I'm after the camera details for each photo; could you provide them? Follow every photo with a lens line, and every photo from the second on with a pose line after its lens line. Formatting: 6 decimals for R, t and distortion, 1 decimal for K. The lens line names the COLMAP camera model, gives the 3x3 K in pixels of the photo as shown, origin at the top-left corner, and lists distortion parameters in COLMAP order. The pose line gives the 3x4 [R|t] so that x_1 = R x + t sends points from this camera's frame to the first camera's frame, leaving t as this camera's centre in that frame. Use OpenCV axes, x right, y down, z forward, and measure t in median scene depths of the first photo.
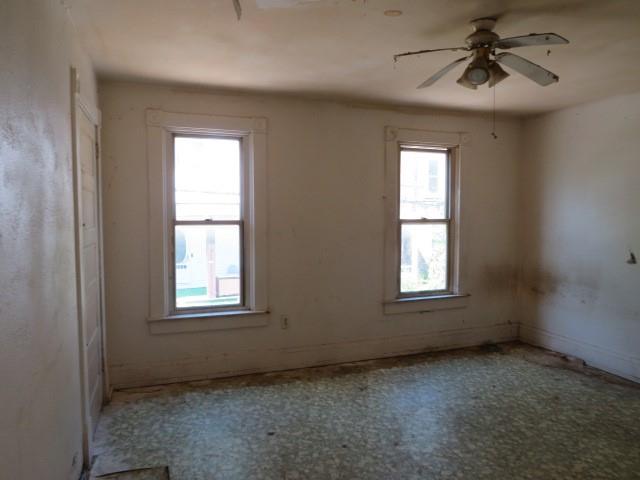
lens RADIAL K [[457.0, 0, 315.5], [0, 457.0, 238.8], [0, 0, 1]] dist [-0.022889, 0.008455]
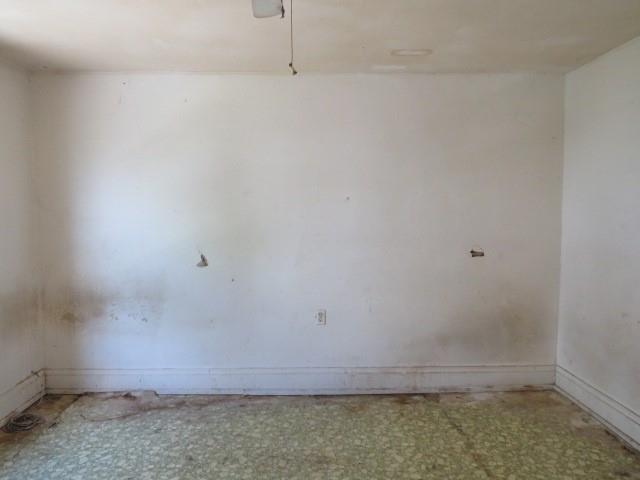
lens RADIAL K [[457.0, 0, 317.9], [0, 457.0, 238.7], [0, 0, 1]] dist [-0.022889, 0.008455]
pose [[0.332471, -0.068002, 0.940659, -0.061679], [0.060606, 0.996876, 0.050645, -0.027998], [-0.941164, 0.040171, 0.335554, 0.425610]]
